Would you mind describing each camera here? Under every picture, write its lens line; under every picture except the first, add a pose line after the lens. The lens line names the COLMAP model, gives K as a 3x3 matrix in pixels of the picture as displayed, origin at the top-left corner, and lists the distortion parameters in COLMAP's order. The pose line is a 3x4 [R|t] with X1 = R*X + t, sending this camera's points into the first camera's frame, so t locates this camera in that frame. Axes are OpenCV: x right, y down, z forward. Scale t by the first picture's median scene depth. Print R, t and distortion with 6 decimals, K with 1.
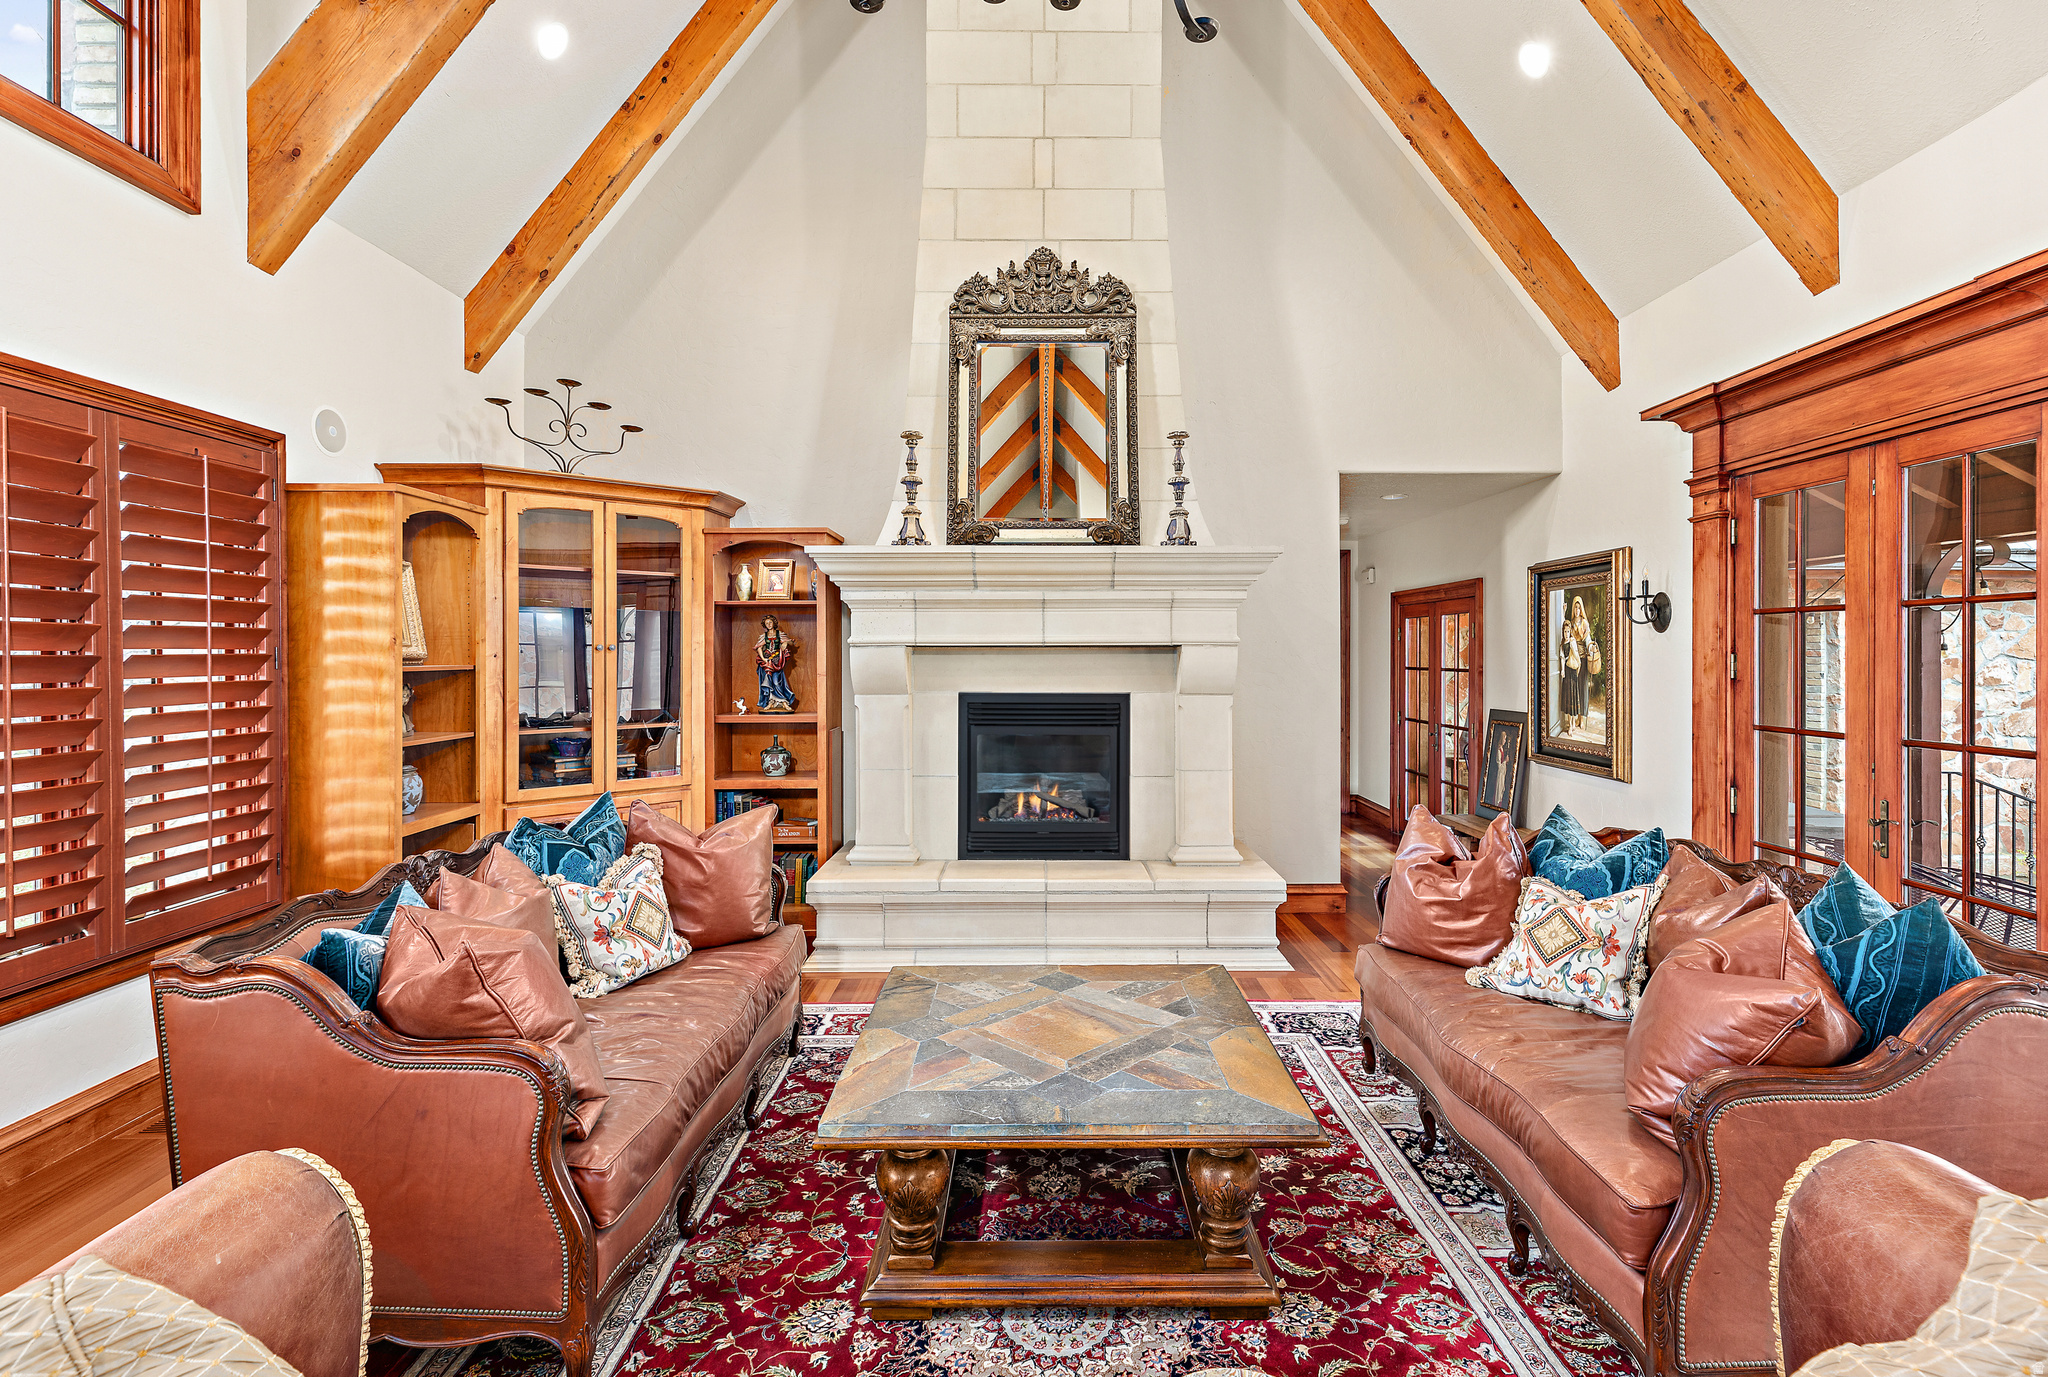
lens RADIAL K [[965.3, 0, 1040.7], [0, 965.3, 650.4], [0, 0, 1]] dist [0.009740, -0.001299]
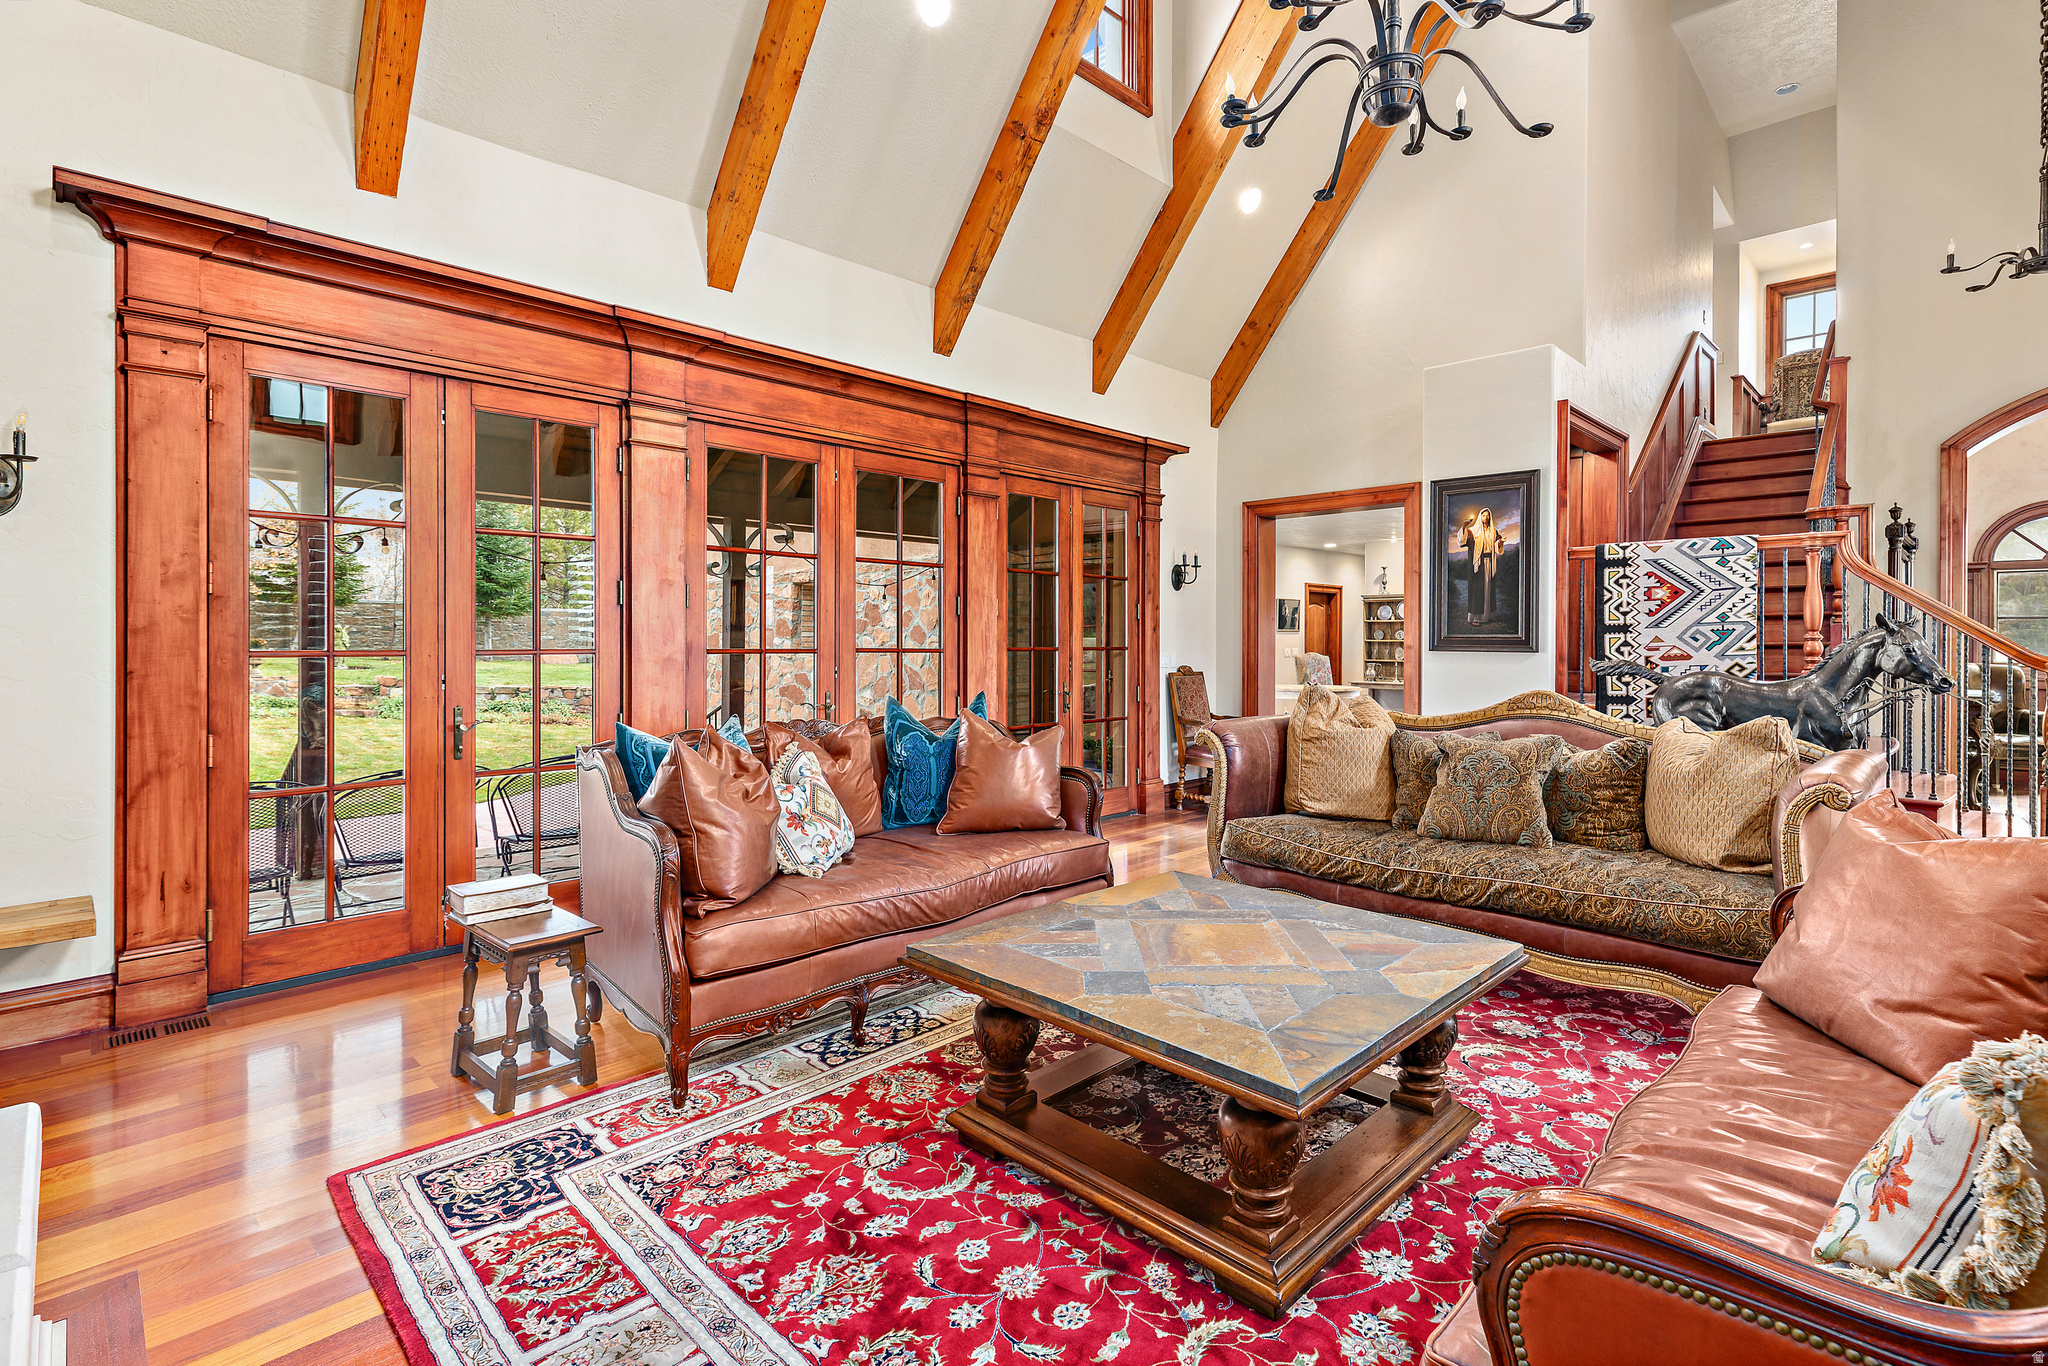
lens RADIAL K [[965.3, 0, 1052.1], [0, 965.3, 639.5], [0, 0, 1]] dist [0.009740, -0.001299]
pose [[-0.713951, 0.001301, 0.700194, -0.276386], [-0.003699, 0.999977, -0.005630, 0.060246], [-0.700186, -0.006609, -0.713930, 0.963867]]
